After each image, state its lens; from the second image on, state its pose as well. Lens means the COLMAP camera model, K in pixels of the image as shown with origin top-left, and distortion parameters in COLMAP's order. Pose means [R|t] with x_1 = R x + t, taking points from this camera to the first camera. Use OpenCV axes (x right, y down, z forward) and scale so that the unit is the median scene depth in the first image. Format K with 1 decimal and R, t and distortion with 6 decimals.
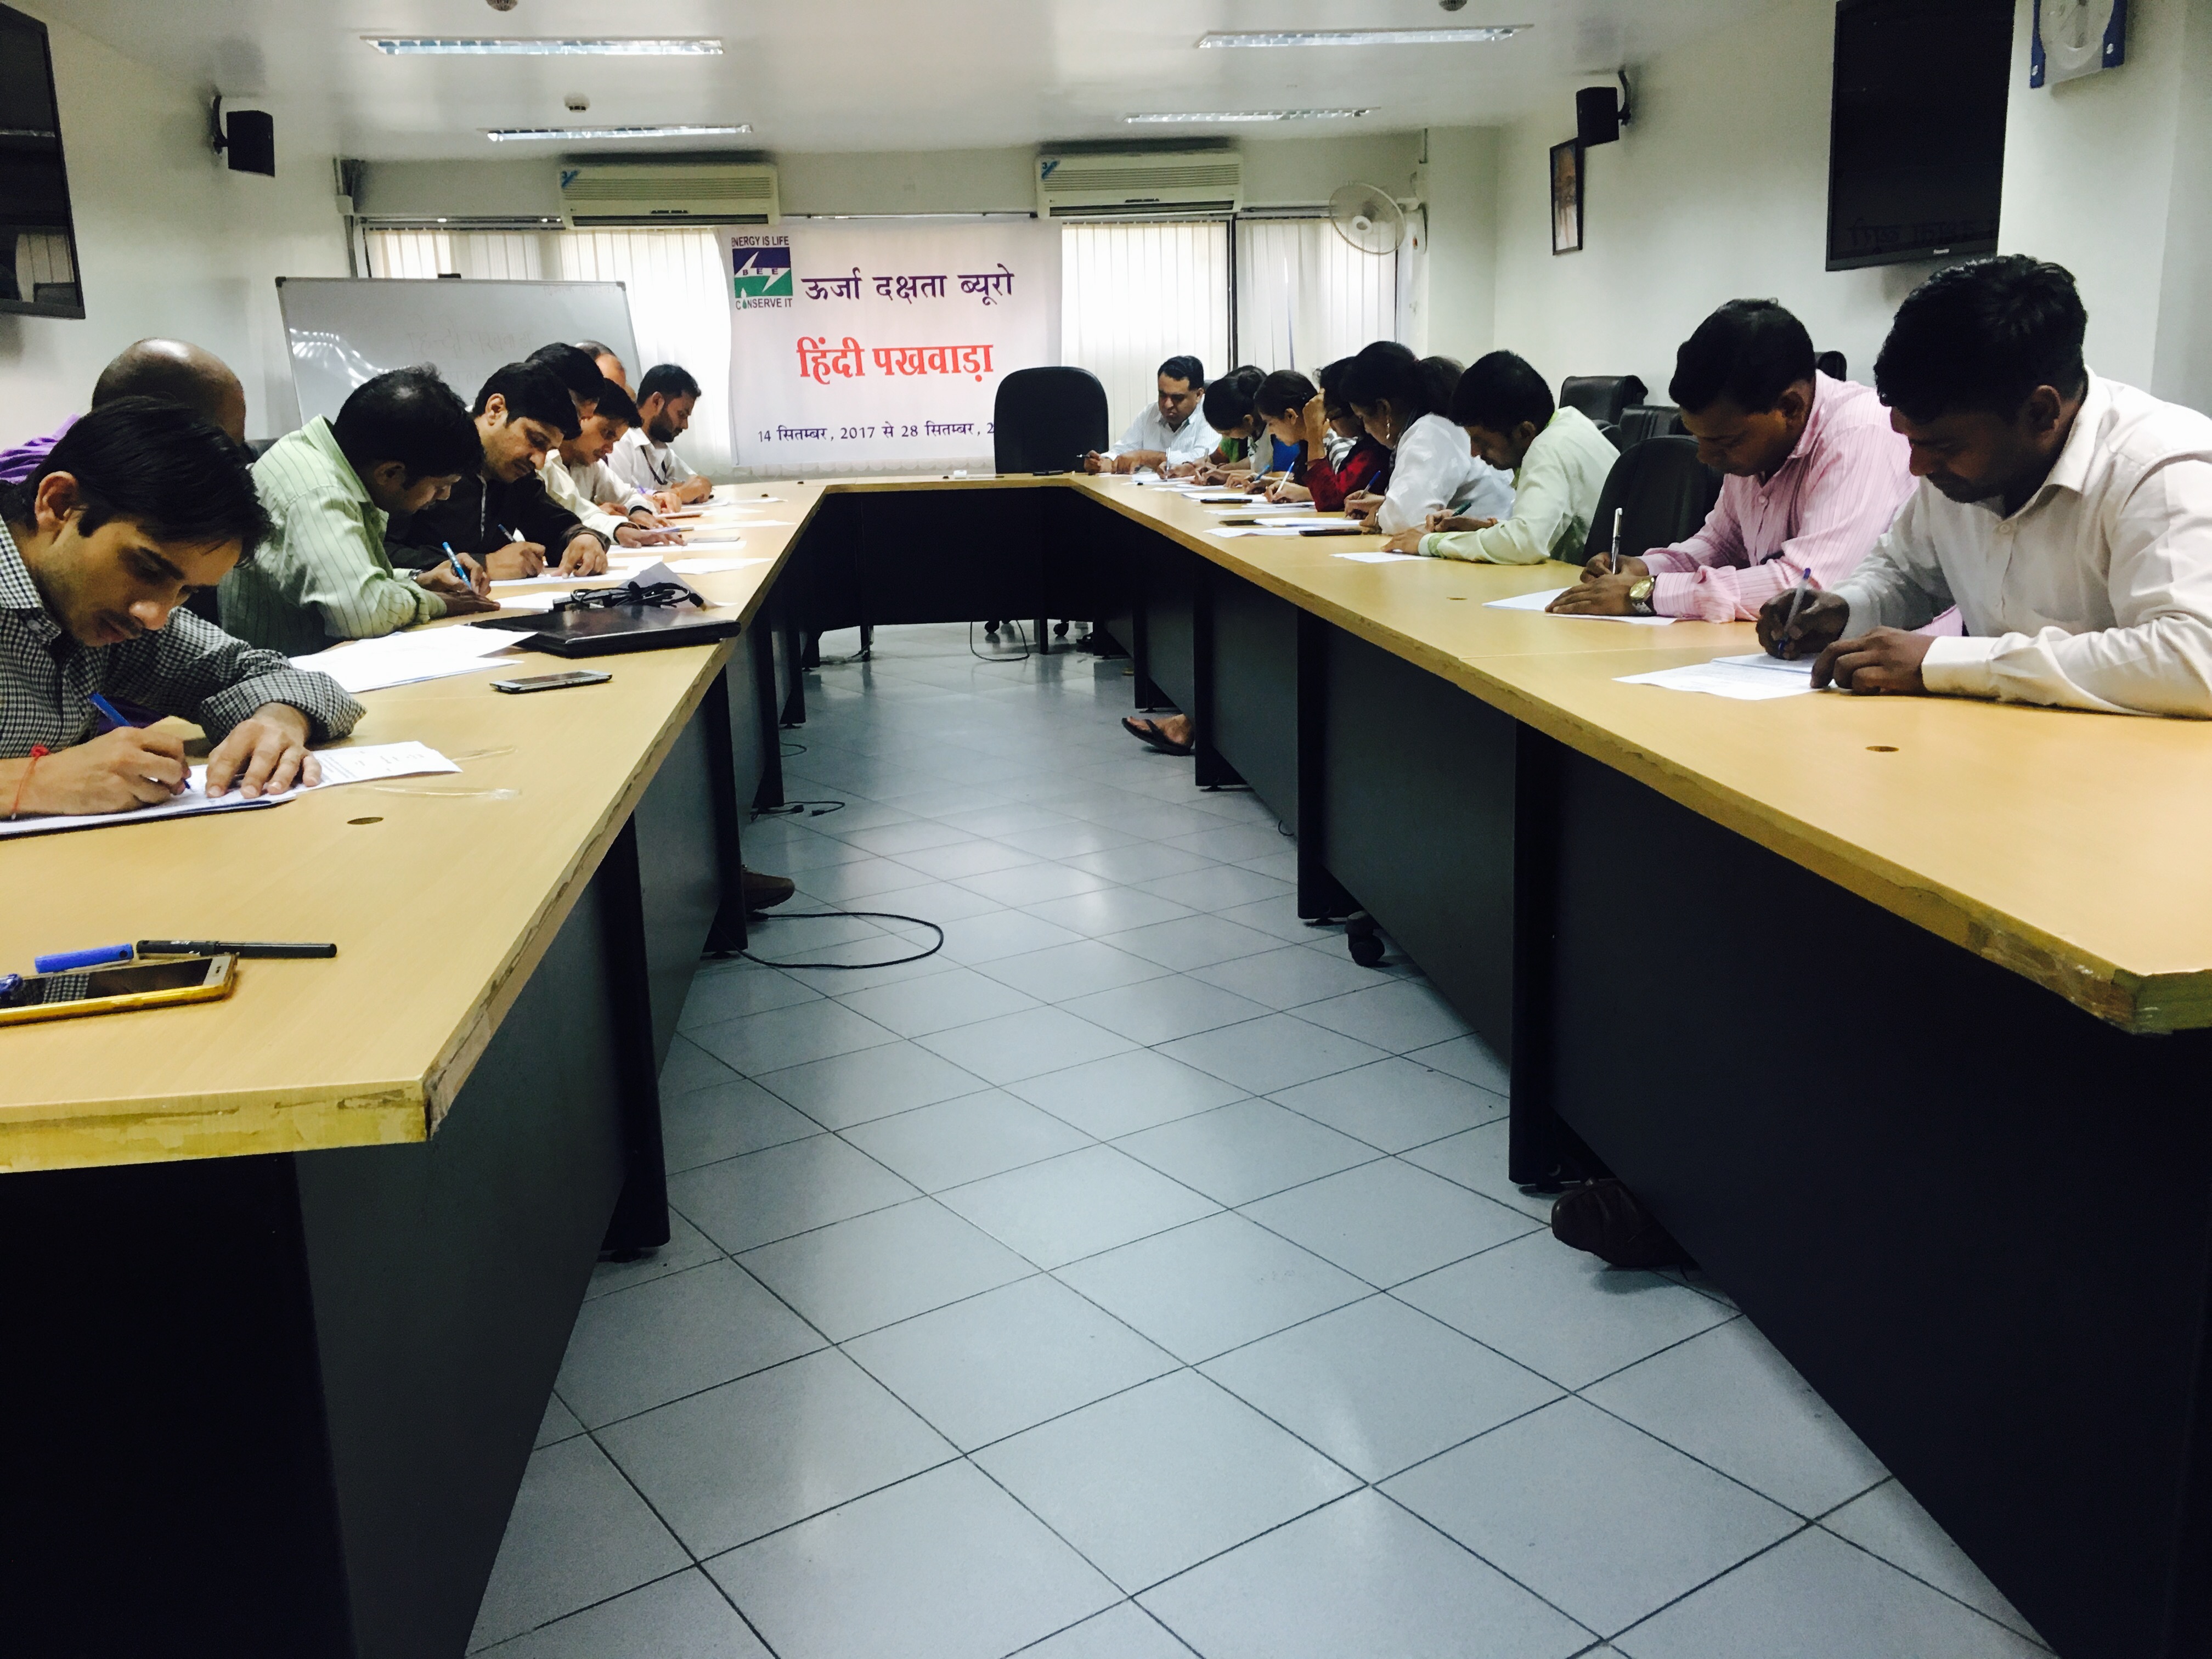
lens RADIAL K [[1903.2, 0, 1113.7], [0, 1903.2, 823.4], [0, 0, 1]] dist [0.080787, -0.104003]
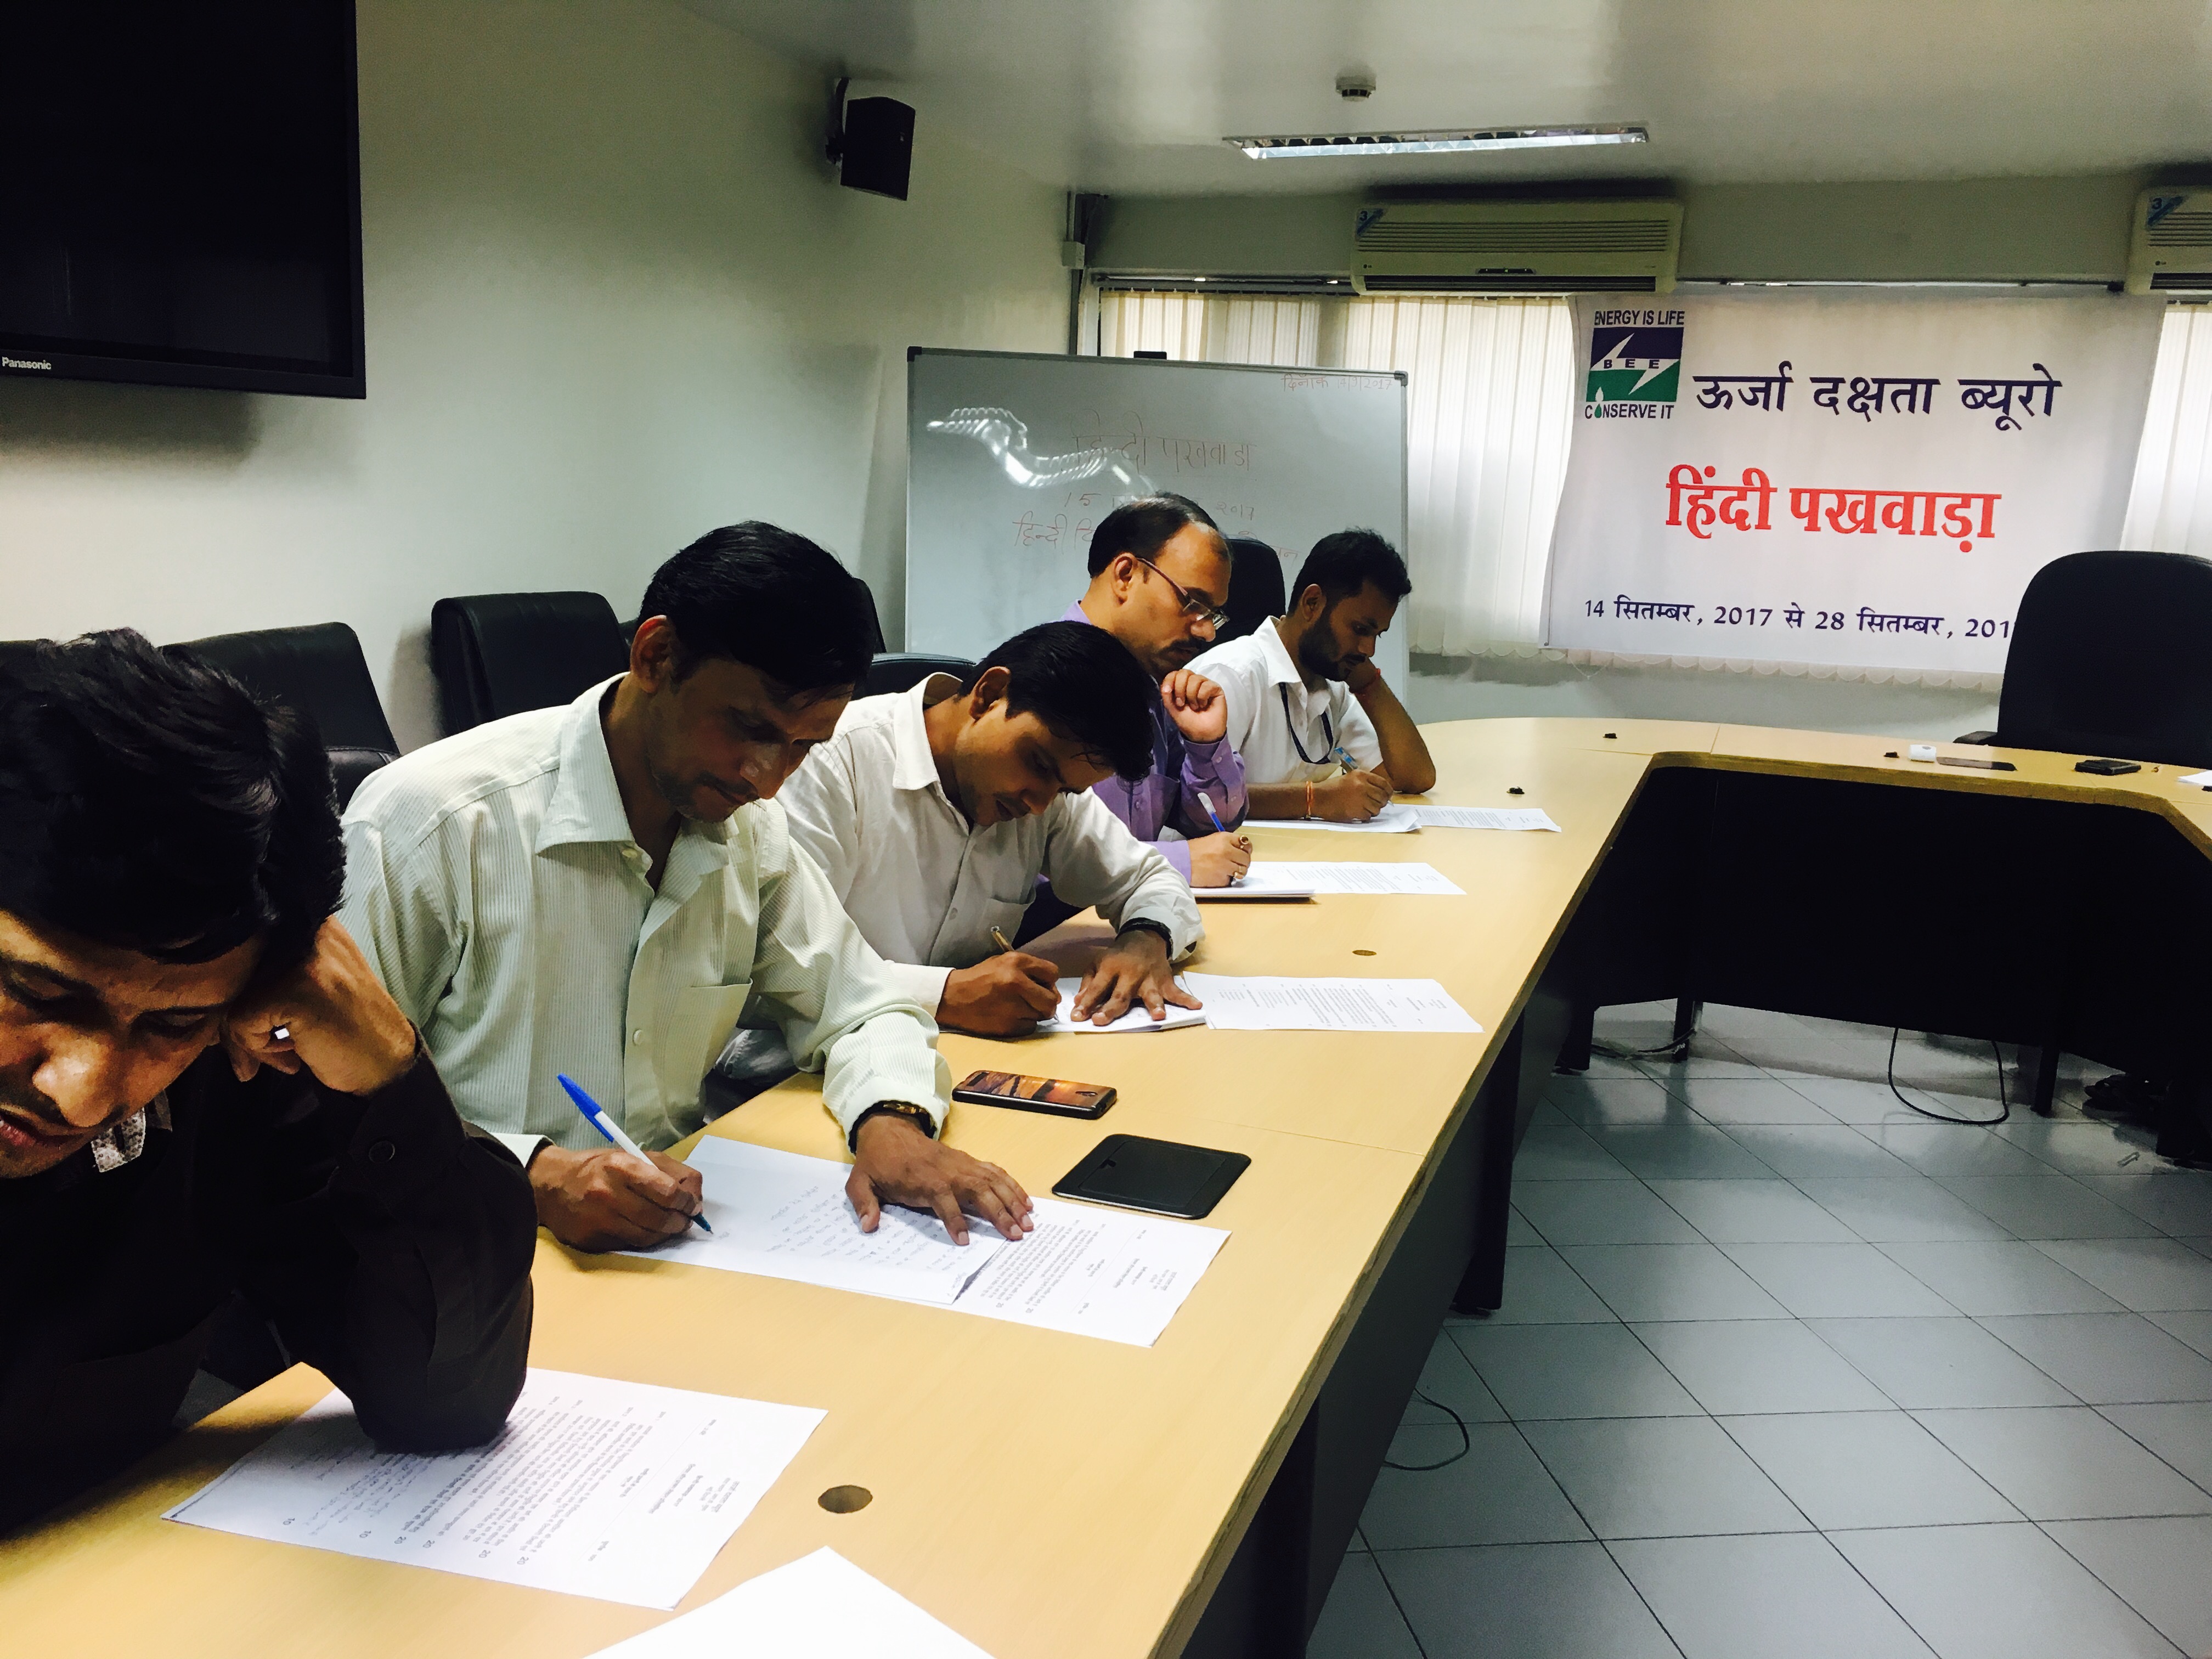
lens RADIAL K [[1898.6, 0, 1078.6], [0, 1898.6, 842.8], [0, 0, 1]] dist [0.091842, -0.137493]
pose [[0.889177, 0.152483, -0.431409, -0.044081], [-0.166367, 0.986048, 0.005624, -0.098189], [0.426248, 0.066772, 0.902139, 0.338765]]
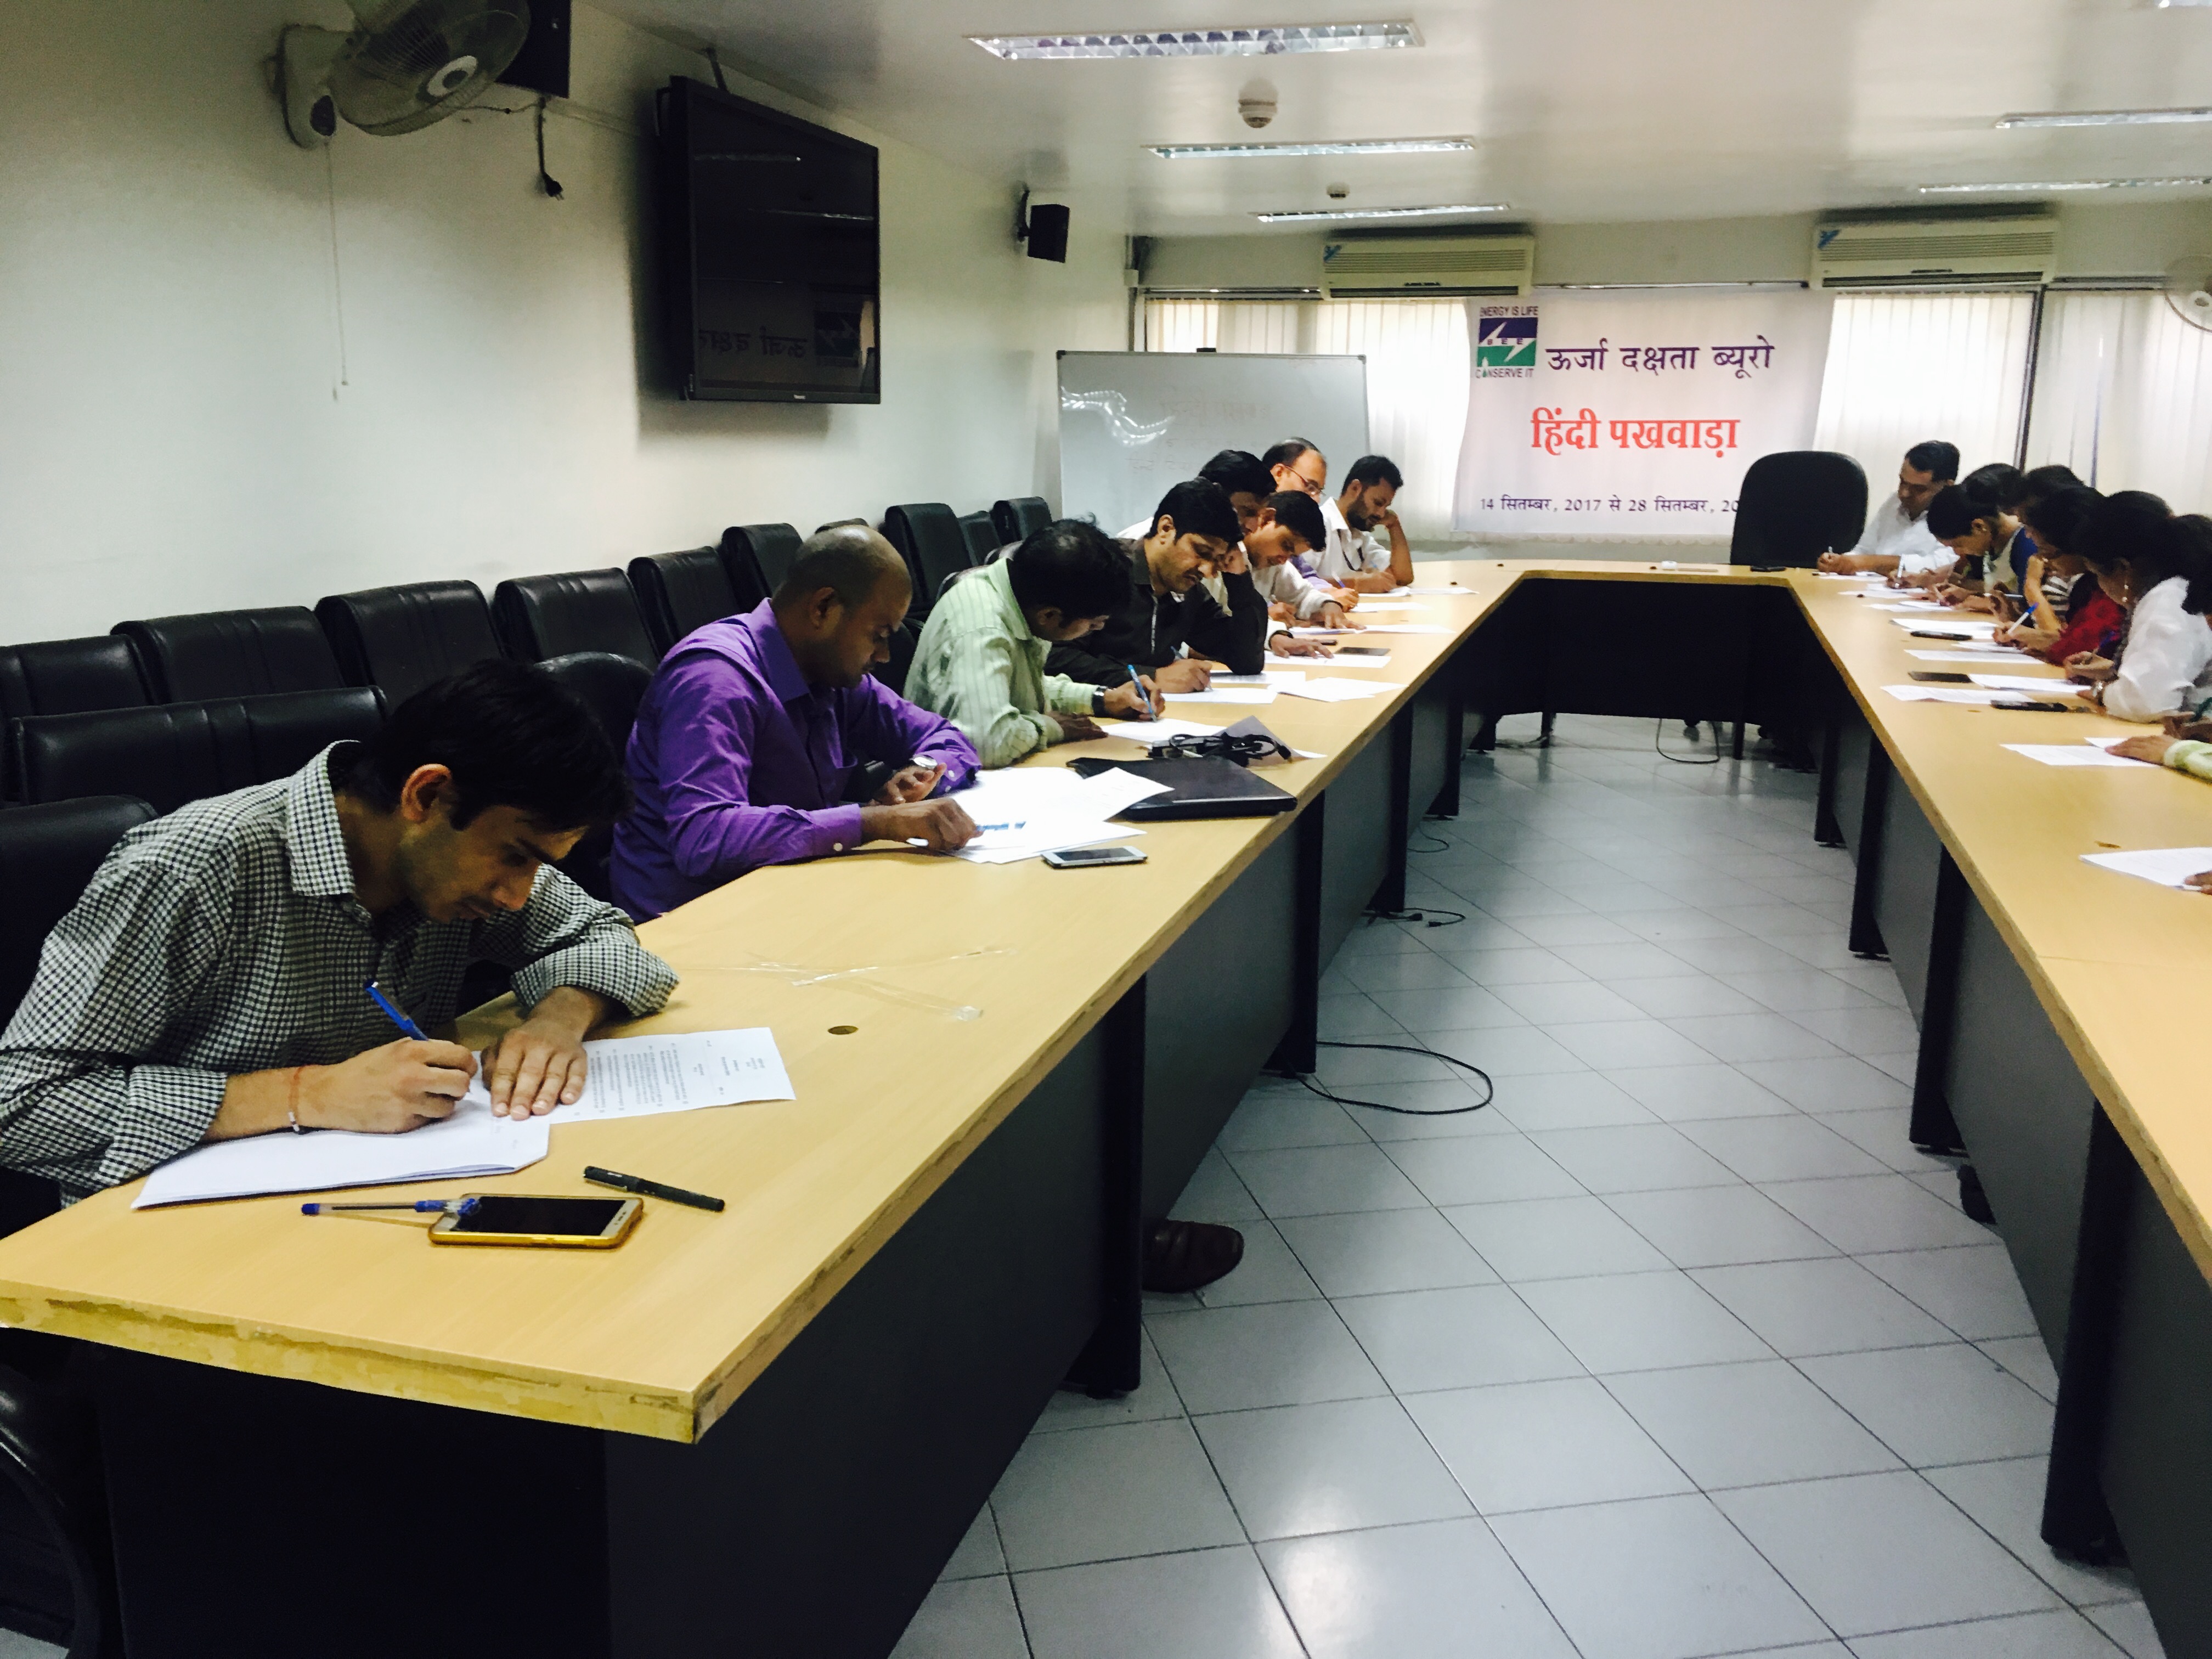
lens RADIAL K [[1890.7, 0, 1093.6], [0, 1890.7, 832.5], [0, 0, 1]] dist [0.098976, -0.126278]
pose [[0.917968, 0.121790, -0.377495, 0.026658], [-0.123292, 0.992163, 0.020285, -0.026461], [0.377007, 0.027921, 0.925789, 0.001029]]
